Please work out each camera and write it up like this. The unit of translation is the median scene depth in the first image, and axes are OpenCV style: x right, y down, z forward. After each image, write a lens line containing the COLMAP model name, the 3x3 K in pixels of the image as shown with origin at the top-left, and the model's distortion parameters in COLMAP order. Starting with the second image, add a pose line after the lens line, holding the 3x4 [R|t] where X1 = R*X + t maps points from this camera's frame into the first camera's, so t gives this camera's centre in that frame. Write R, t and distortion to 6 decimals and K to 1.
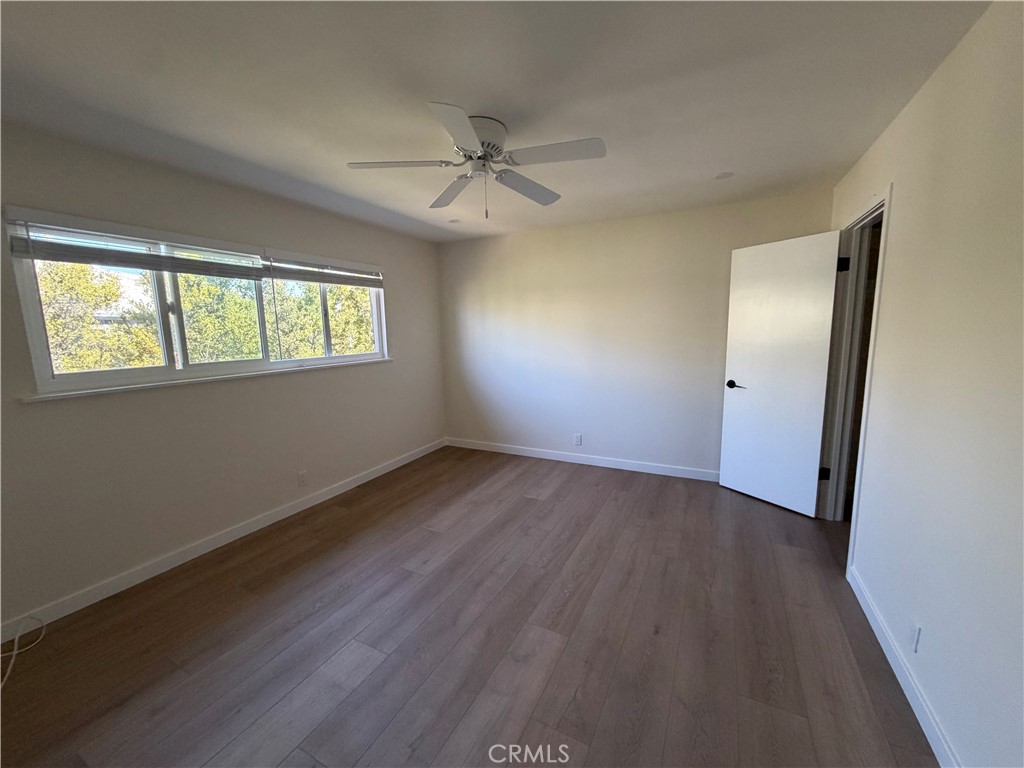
lens RADIAL K [[410.3, 0, 511.7], [0, 410.3, 382.9], [0, 0, 1]] dist [-0.000866, 0.000460]
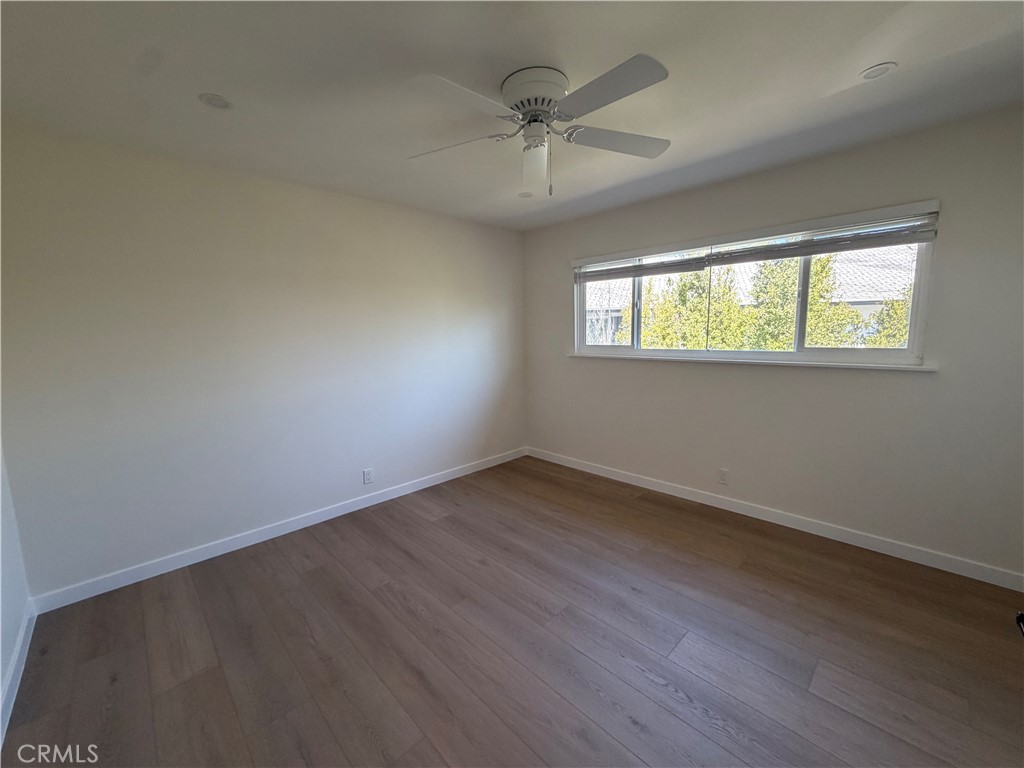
lens RADIAL K [[410.3, 0, 511.5], [0, 410.3, 386.6], [0, 0, 1]] dist [-0.000866, 0.000460]
pose [[-0.313384, 0.178383, -0.932722, 0.608407], [-0.091722, 0.971920, 0.216697, -0.163335], [0.945186, 0.153461, -0.288223, 0.994819]]
